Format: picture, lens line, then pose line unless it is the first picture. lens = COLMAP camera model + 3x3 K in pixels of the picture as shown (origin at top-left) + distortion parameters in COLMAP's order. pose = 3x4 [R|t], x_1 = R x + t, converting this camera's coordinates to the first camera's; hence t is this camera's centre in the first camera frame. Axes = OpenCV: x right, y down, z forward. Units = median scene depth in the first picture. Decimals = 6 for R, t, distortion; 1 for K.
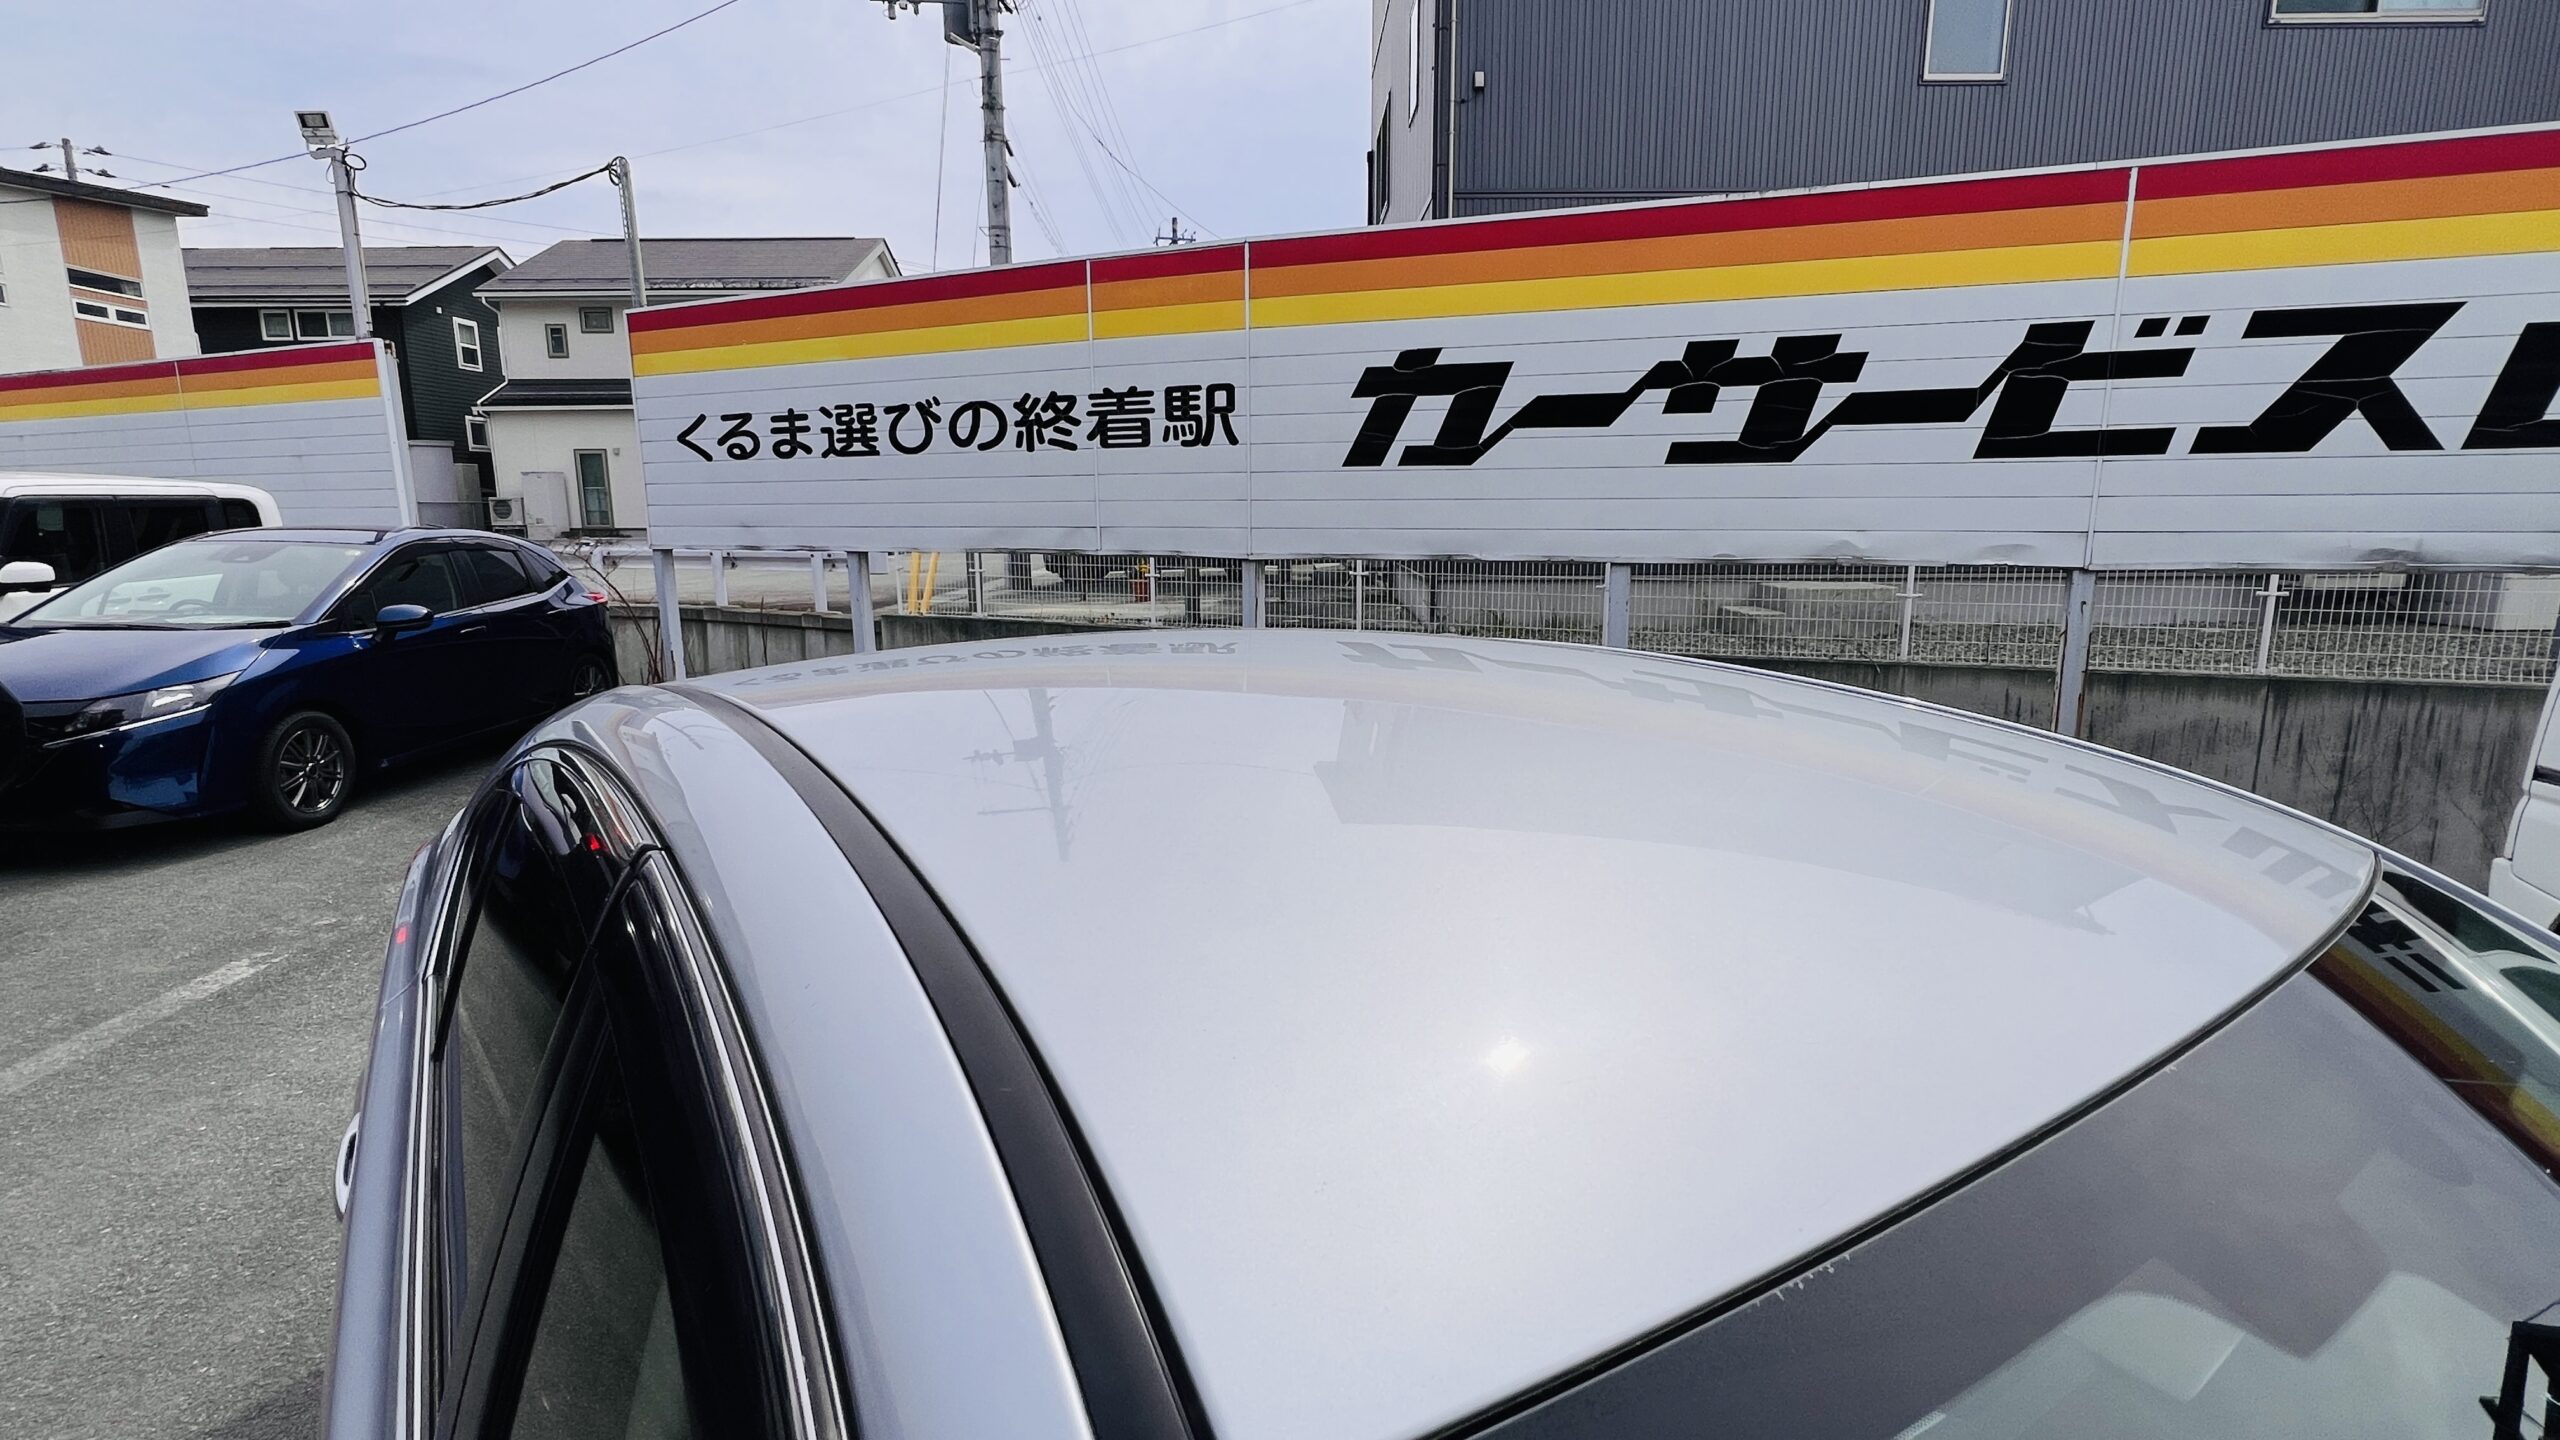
lens RADIAL K [[1162.9, 0, 1297.6], [0, 1162.9, 732.9], [0, 0, 1]] dist [-0.003343, 0.001027]
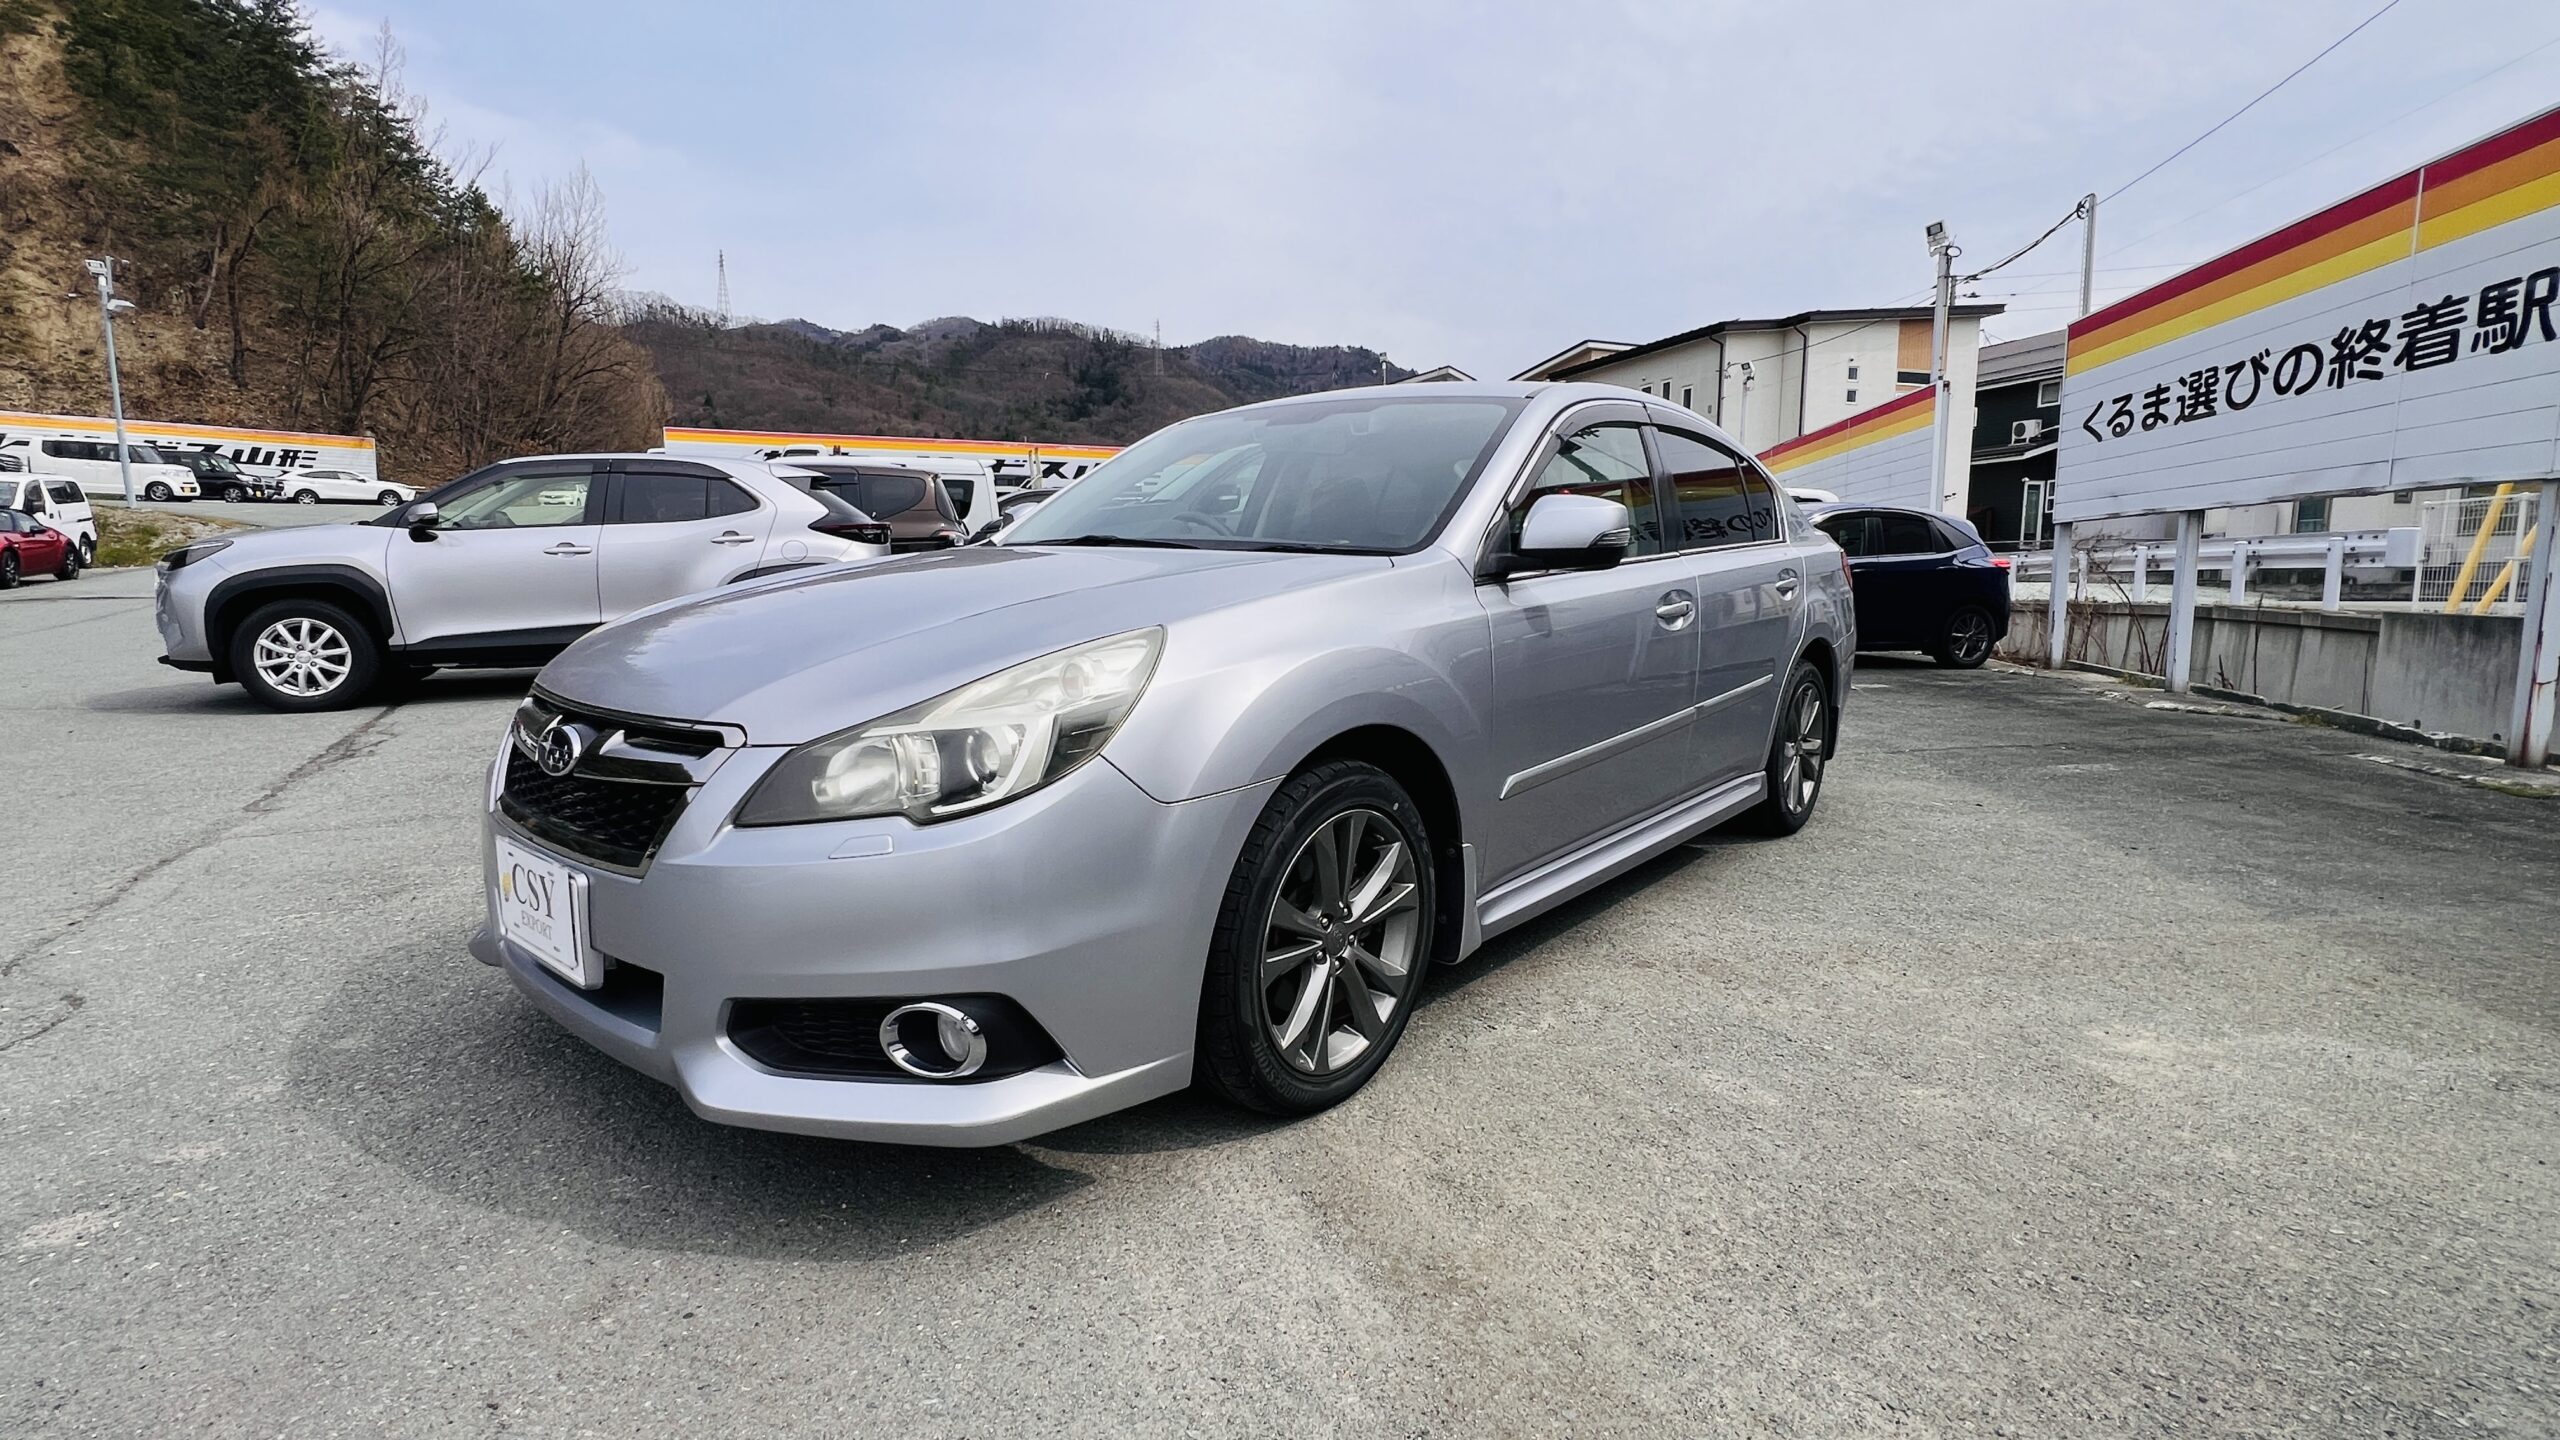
lens RADIAL K [[1162.9, 0, 1289.9], [0, 1162.9, 705.8], [0, 0, 1]] dist [-0.003343, 0.001027]
pose [[0.260824, 0.114657, -0.958553, 0.513429], [-0.179796, 0.981319, 0.068458, 0.106748], [0.948496, 0.154488, 0.276567, -0.032233]]
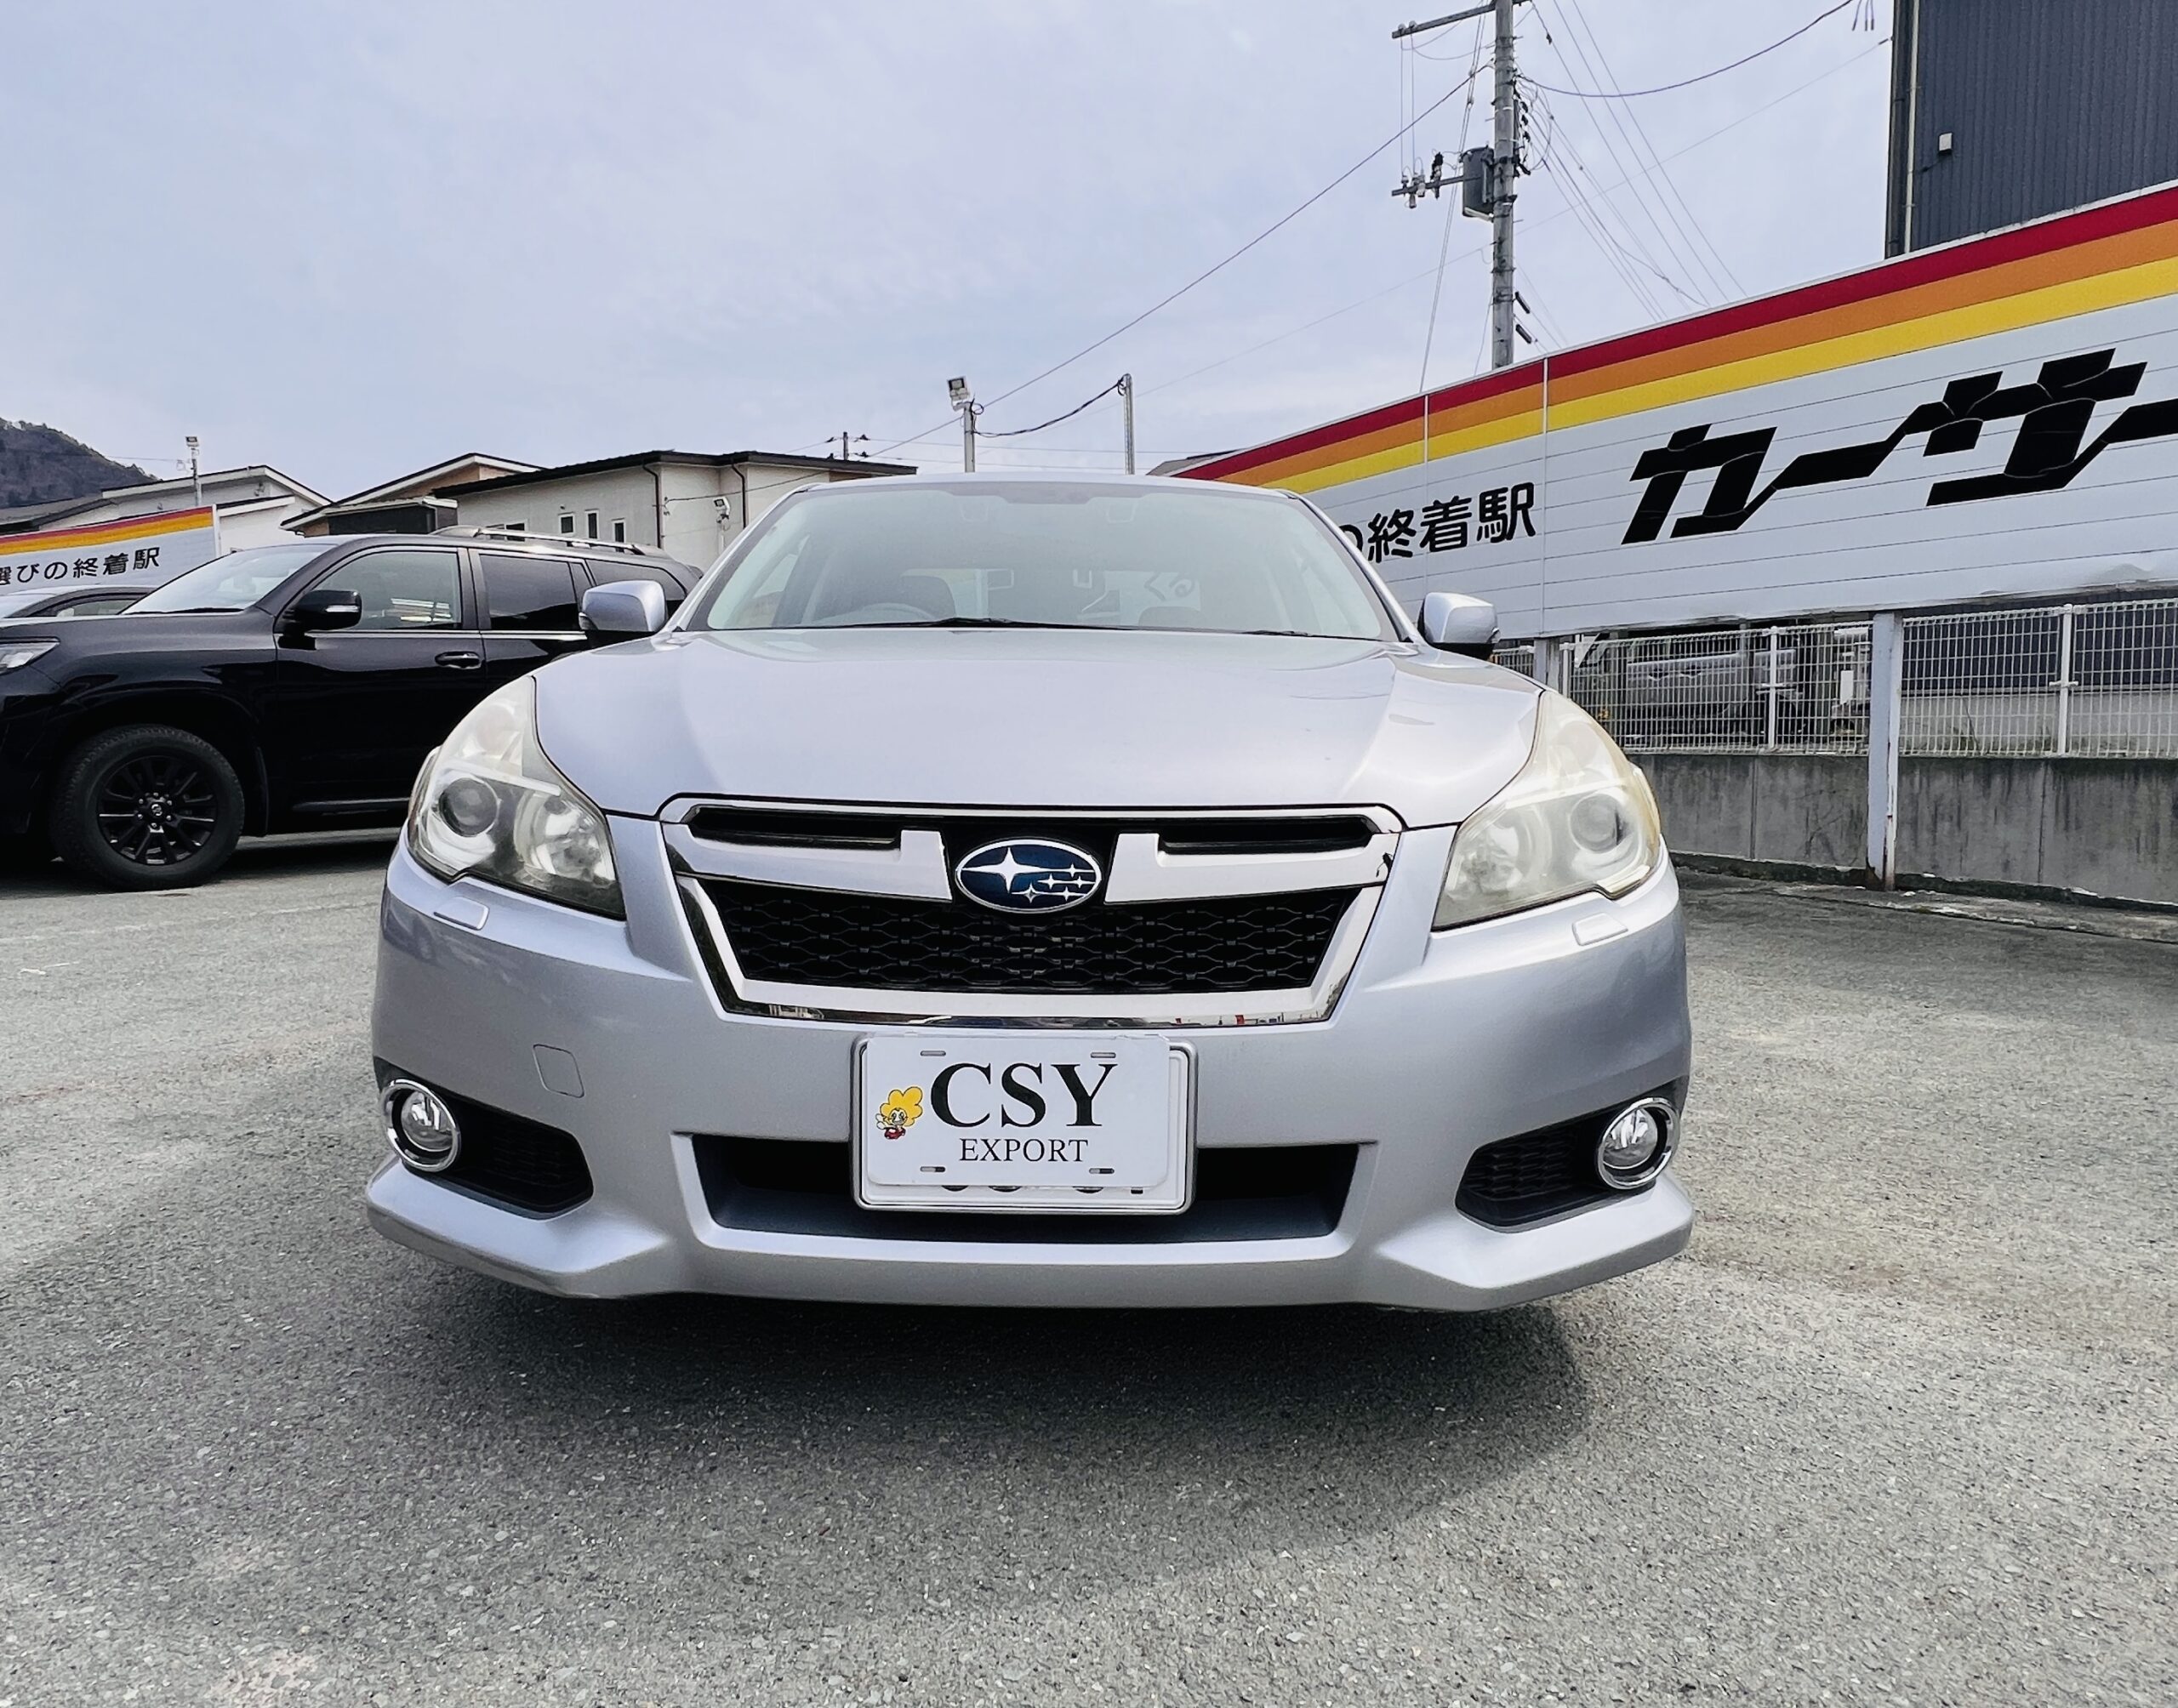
lens RADIAL K [[1365.1, 0, 1073.7], [0, 1365.1, 843.0], [0, 0, 1]] dist [-0.008296, 0.000894]
pose [[0.813510, 0.040317, -0.580152, 0.346198], [-0.098420, 0.992749, -0.069017, 0.170959], [0.573163, 0.113245, 0.811579, -0.266272]]
